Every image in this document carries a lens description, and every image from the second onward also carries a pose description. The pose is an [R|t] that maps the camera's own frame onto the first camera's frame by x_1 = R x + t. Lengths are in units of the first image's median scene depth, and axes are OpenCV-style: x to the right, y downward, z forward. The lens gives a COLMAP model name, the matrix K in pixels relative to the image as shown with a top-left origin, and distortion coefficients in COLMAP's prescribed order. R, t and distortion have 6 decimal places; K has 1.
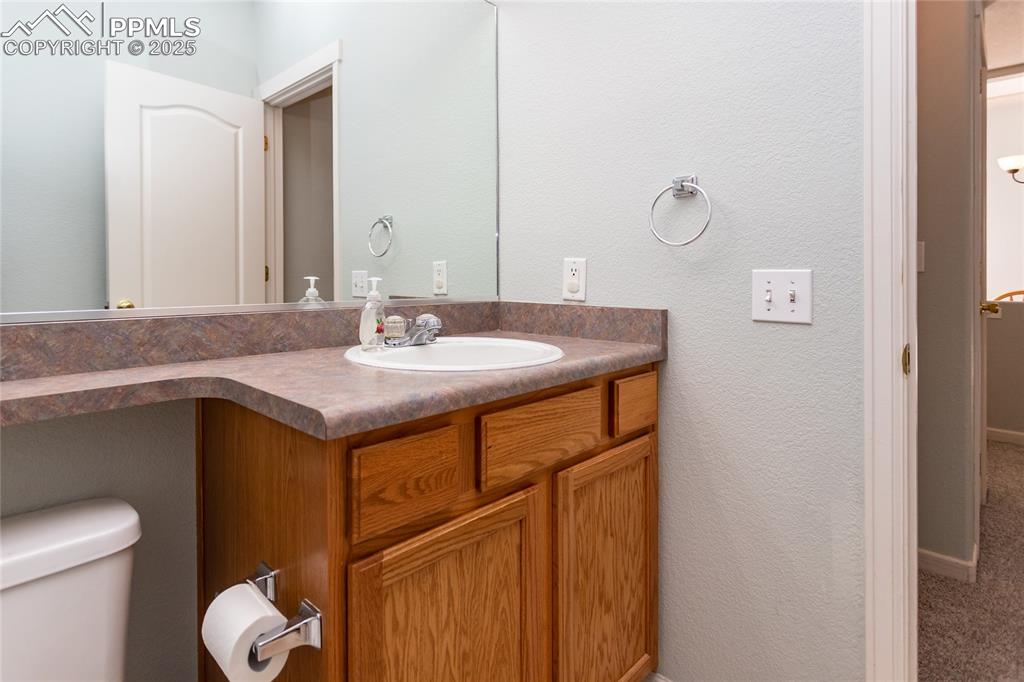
lens RADIAL K [[551.0, 0, 390.8], [0, 551.0, 276.9], [0, 0, 1]] dist [-0.000072, 0.000311]
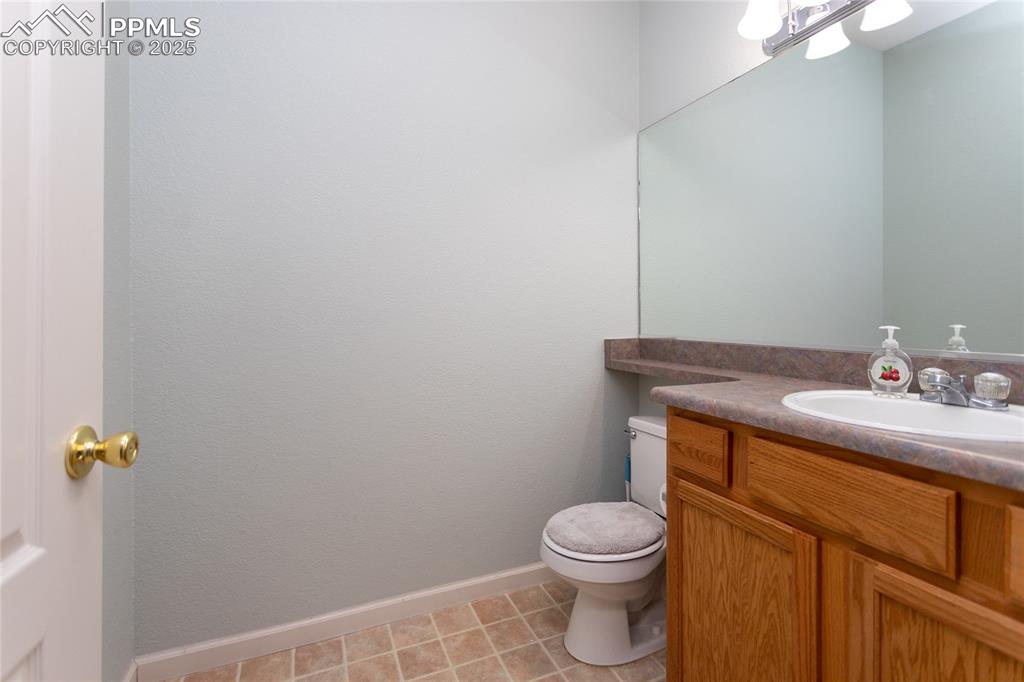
lens RADIAL K [[504.8, 0, 551.6], [0, 504.8, 308.5], [0, 0, 1]] dist [0.000052, 0.000216]
pose [[-0.267035, -0.011867, -0.963614, 1.281620], [-0.002490, 0.999929, -0.011624, -0.022988], [0.963683, -0.000705, -0.267046, 0.792613]]
